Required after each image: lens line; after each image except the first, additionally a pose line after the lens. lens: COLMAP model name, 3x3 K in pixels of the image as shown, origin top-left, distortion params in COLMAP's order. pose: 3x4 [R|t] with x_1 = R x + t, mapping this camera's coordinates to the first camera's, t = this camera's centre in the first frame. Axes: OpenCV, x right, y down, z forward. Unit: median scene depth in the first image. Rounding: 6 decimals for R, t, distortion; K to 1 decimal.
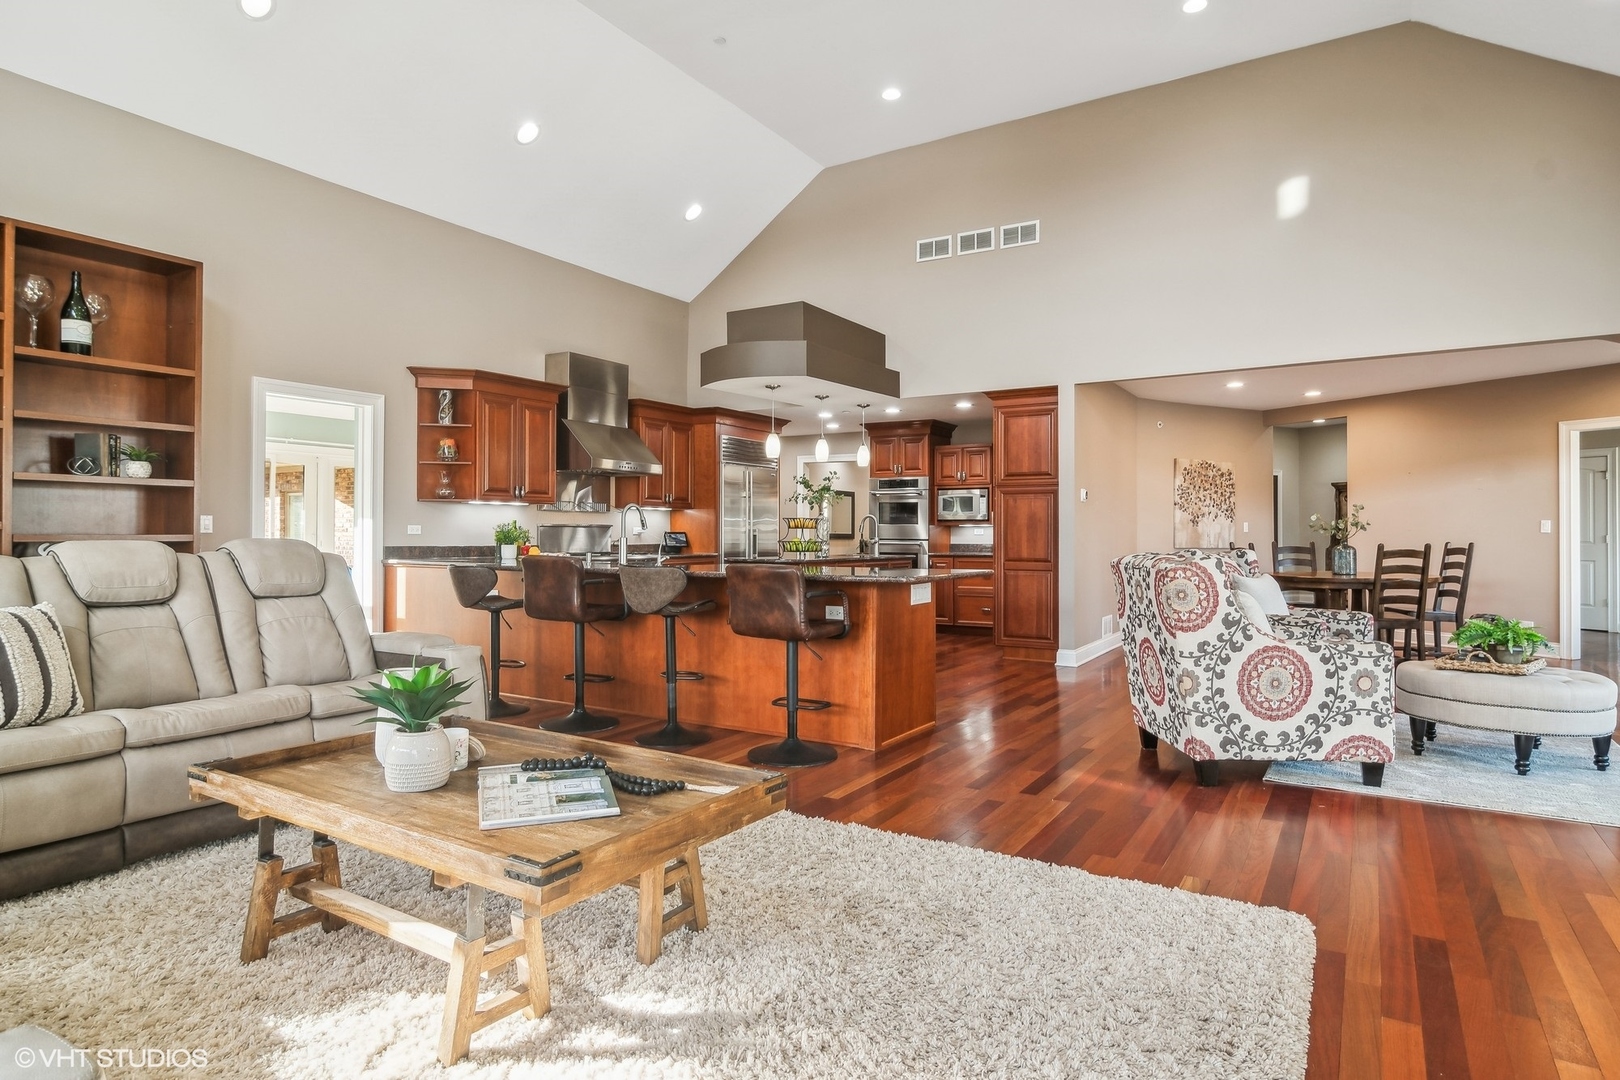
lens RADIAL K [[890.2, 0, 803.7], [0, 890.2, 527.5], [0, 0, 1]] dist [0.002165, 0.000806]
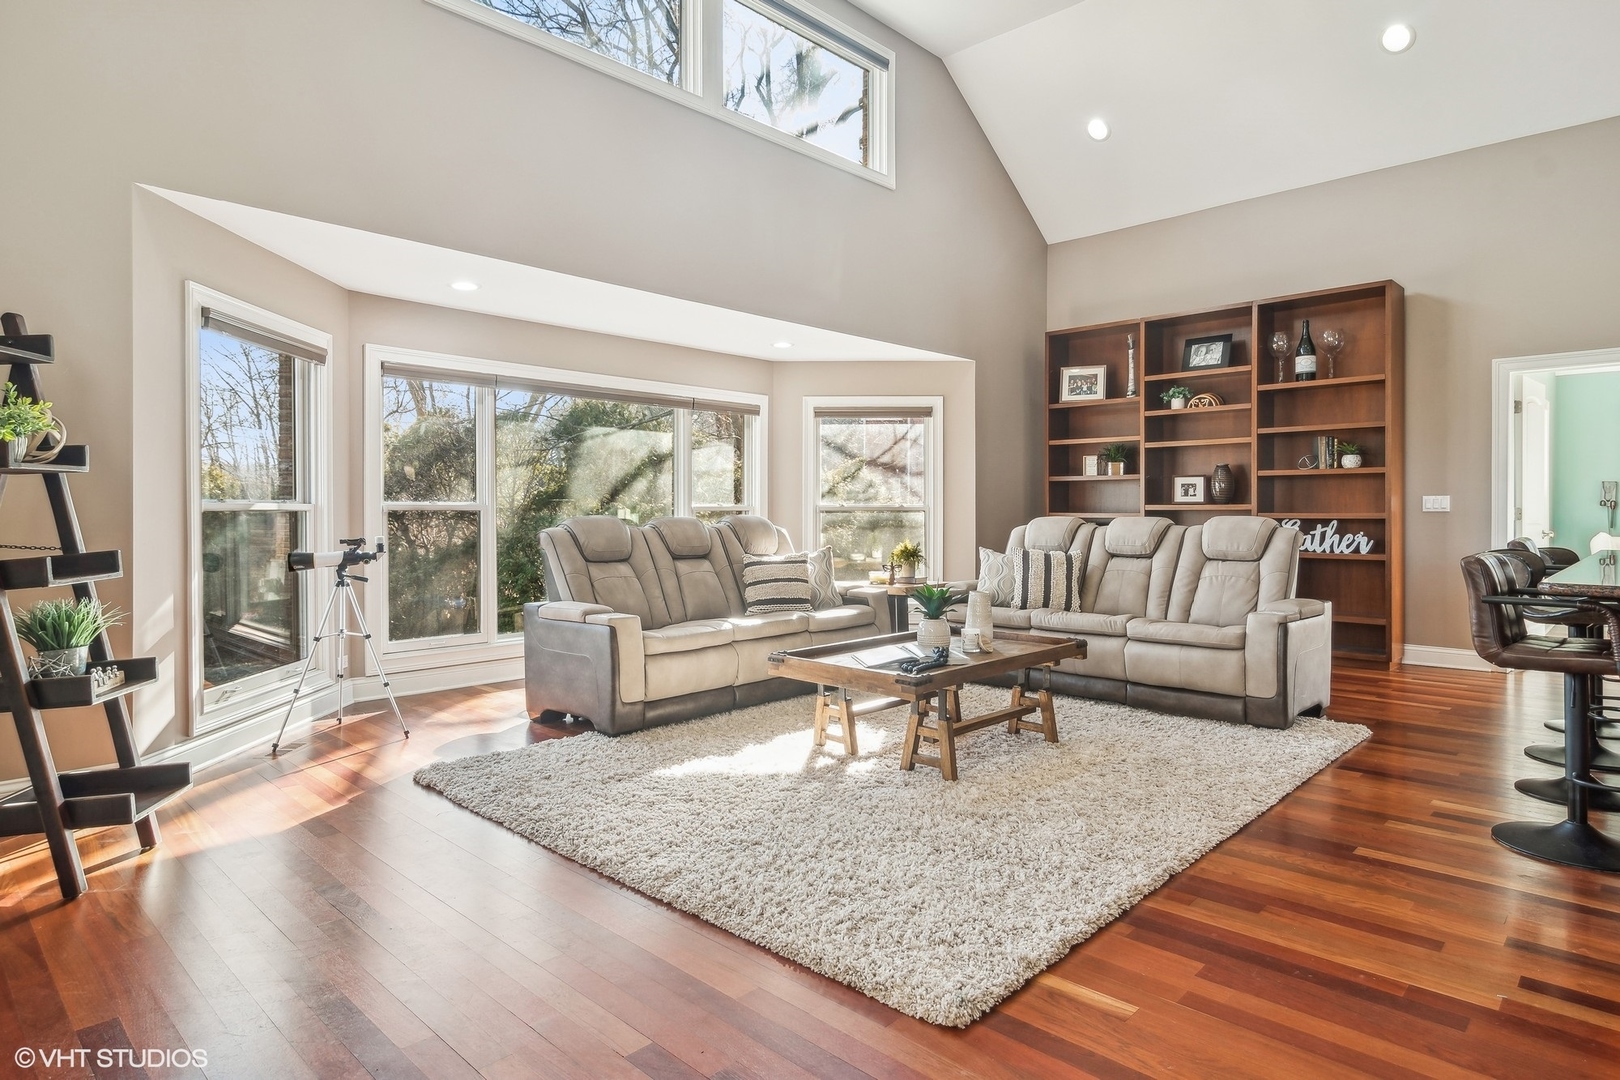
lens RADIAL K [[907.9, 0, 807.2], [0, 907.9, 529.4], [0, 0, 1]] dist [0.002857, -0.000407]
pose [[-0.198956, 0.016394, -0.979871, 0.441909], [0.008531, 0.999851, 0.014996, 0.002958], [0.979971, -0.005376, -0.199066, 0.337781]]
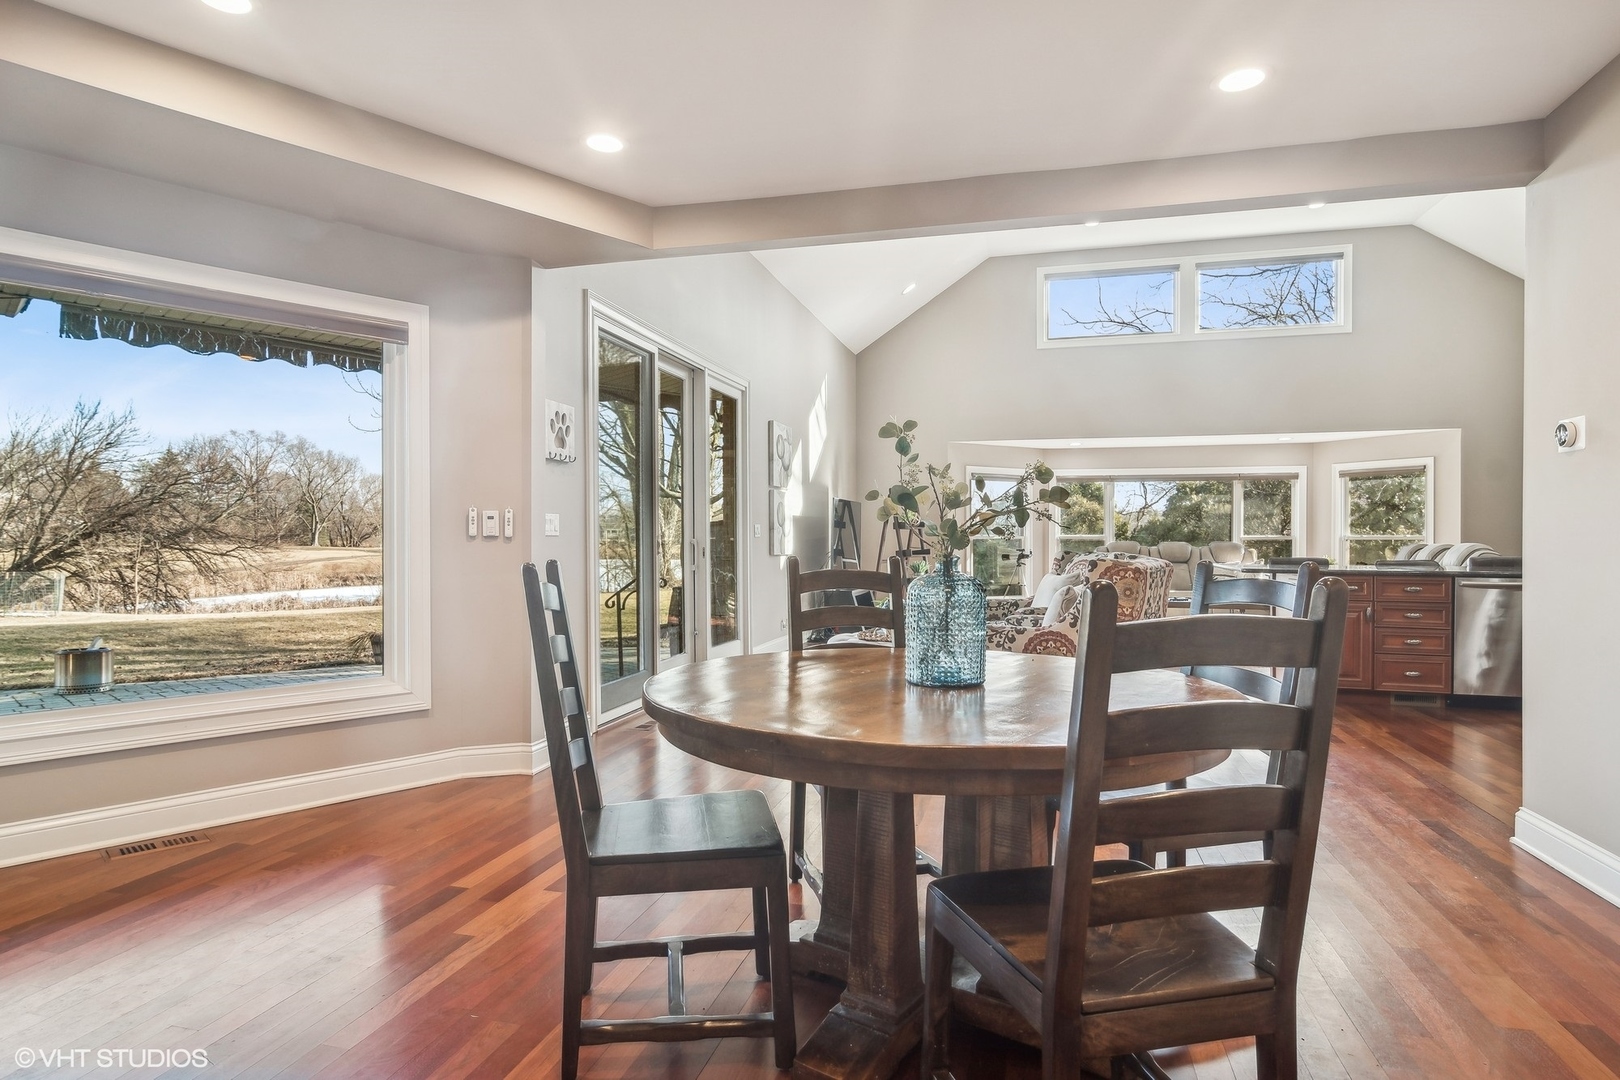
lens RADIAL K [[887.2, 0, 805.7], [0, 887.2, 541.0], [0, 0, 1]] dist [-0.000476, 0.000769]
pose [[-0.949021, -0.005872, -0.315159, 0.761595], [-0.003474, 0.999961, -0.008171, 0.014711], [0.315195, -0.006659, -0.949004, 1.268969]]
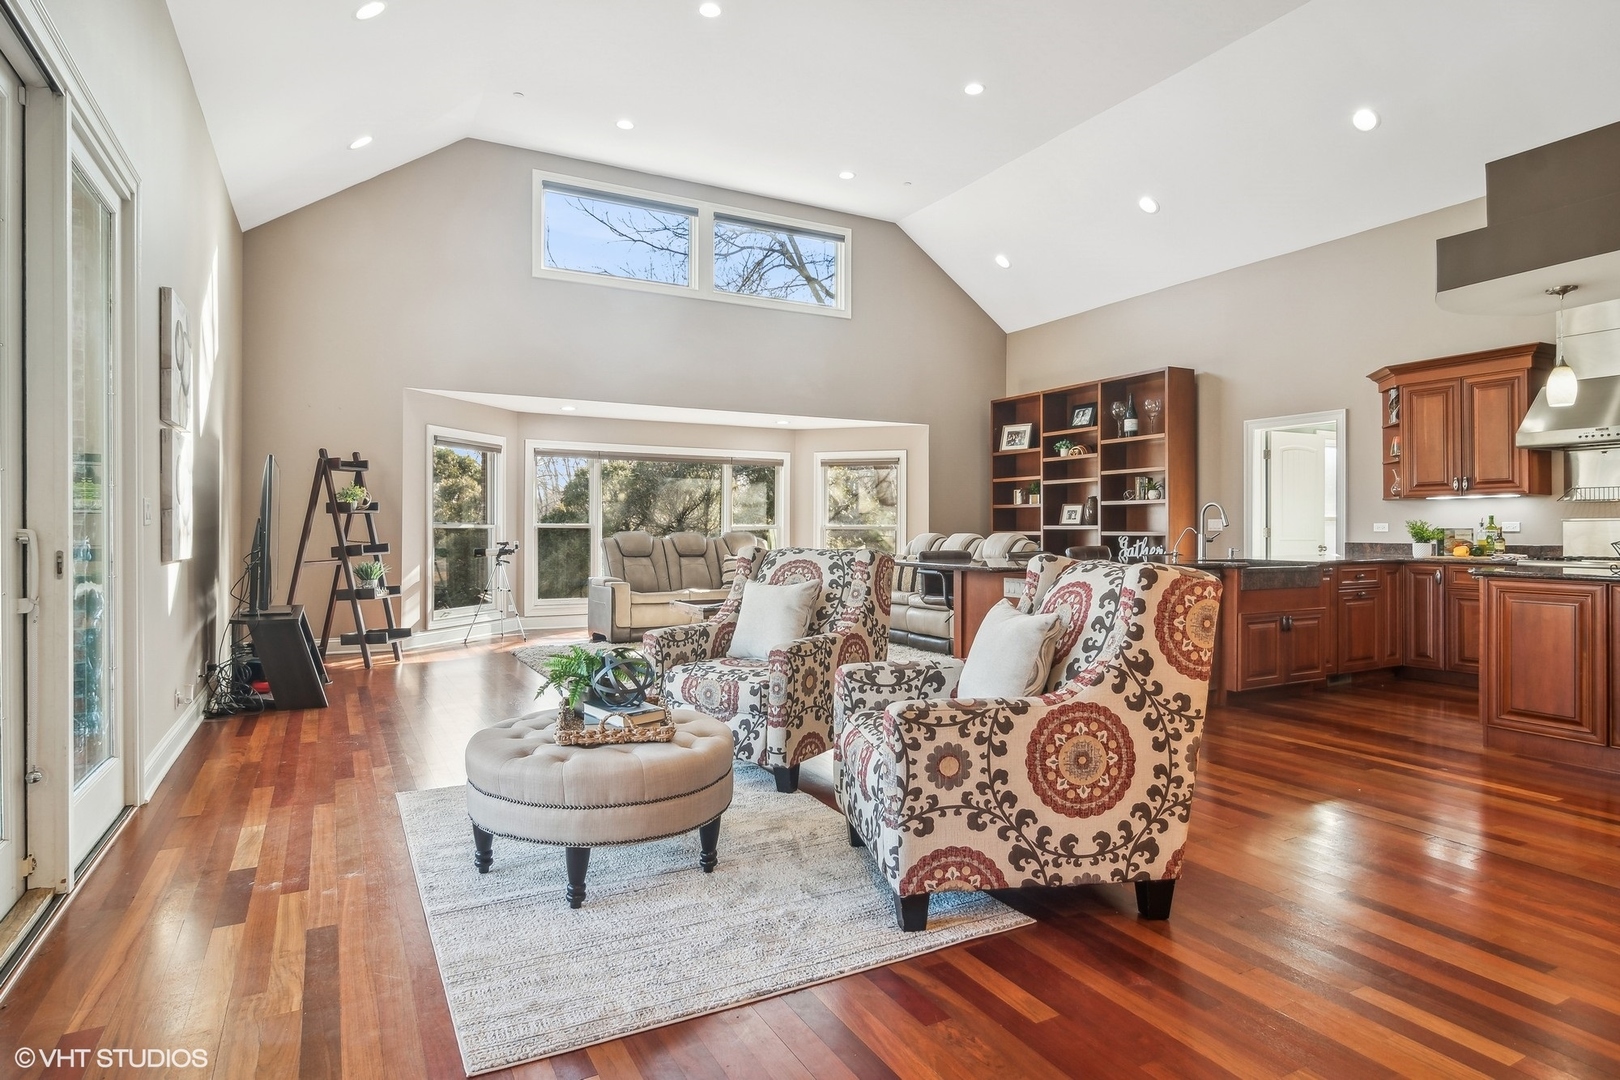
lens RADIAL K [[887.2, 0, 805.7], [0, 887.2, 541.0], [0, 0, 1]] dist [-0.000476, 0.000769]
pose [[-0.487512, 0.005231, -0.873101, 0.740269], [0.003804, 0.999985, 0.003867, 0.010714], [0.873108, -0.001436, -0.487525, 0.836067]]
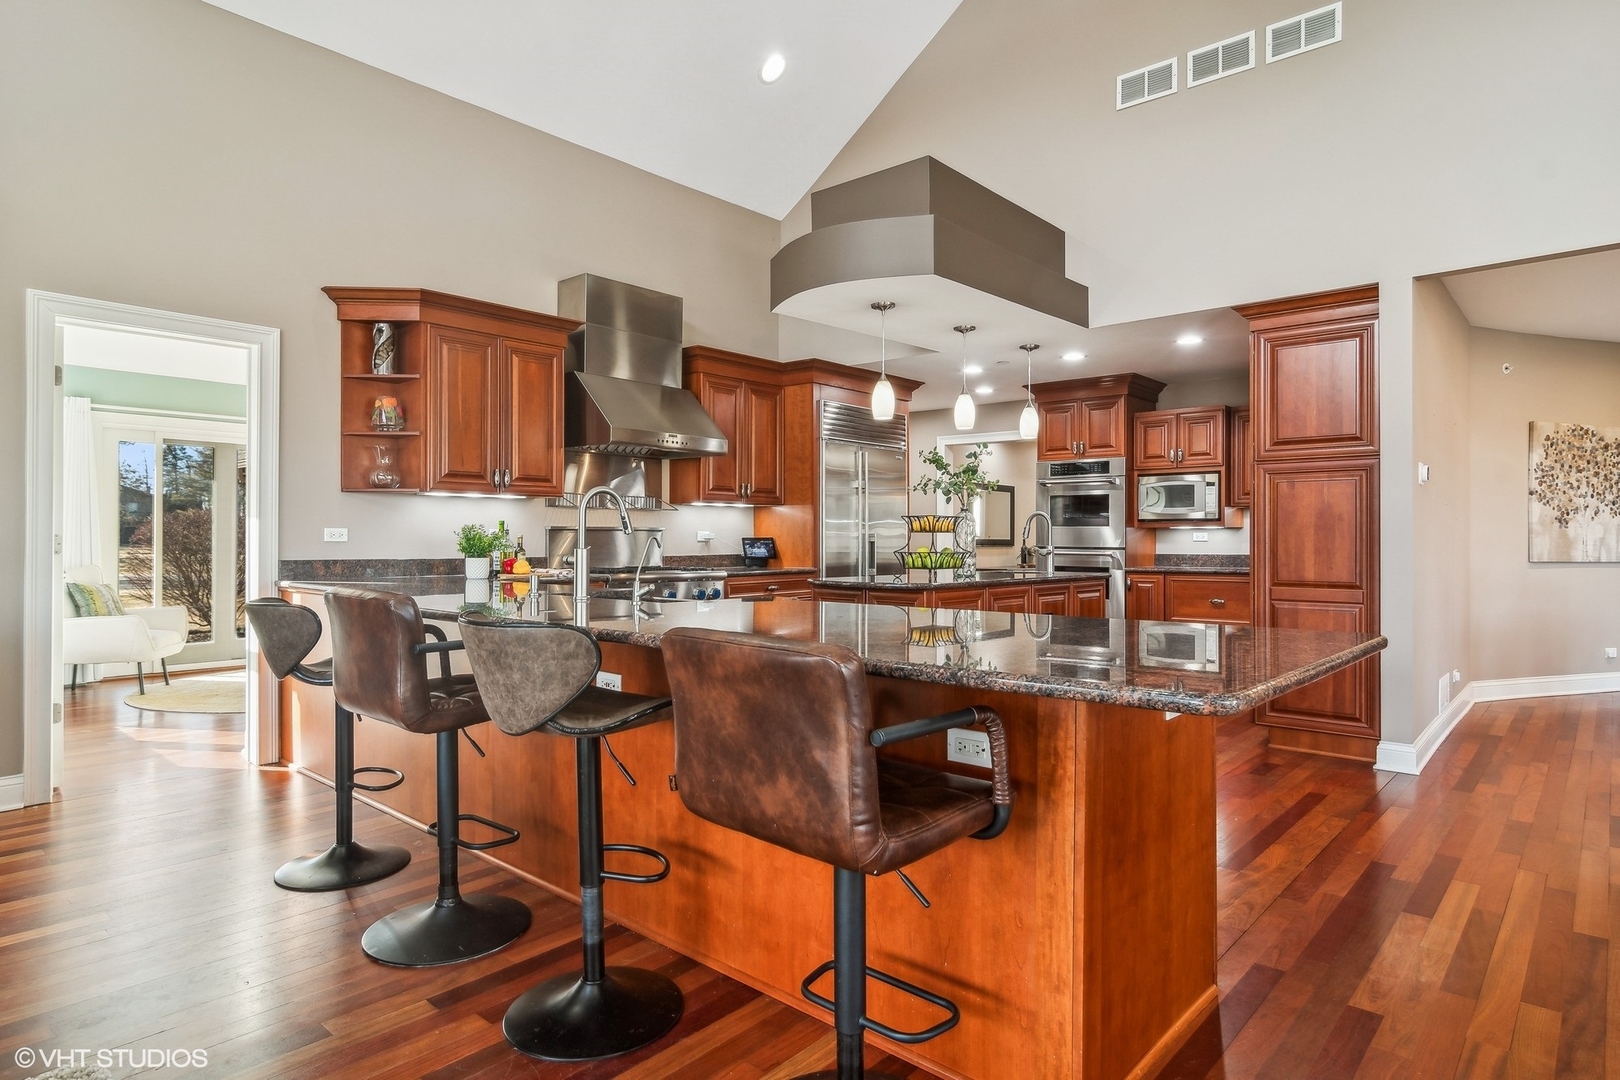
lens RADIAL K [[892.2, 0, 807.2], [0, 892.2, 536.0], [0, 0, 1]] dist [-0.001487, 0.000967]
pose [[0.985672, -0.001010, -0.168669, 0.018444], [0.001682, 0.999991, 0.003846, 0.001416], [0.168664, -0.004074, 0.985665, 0.368655]]
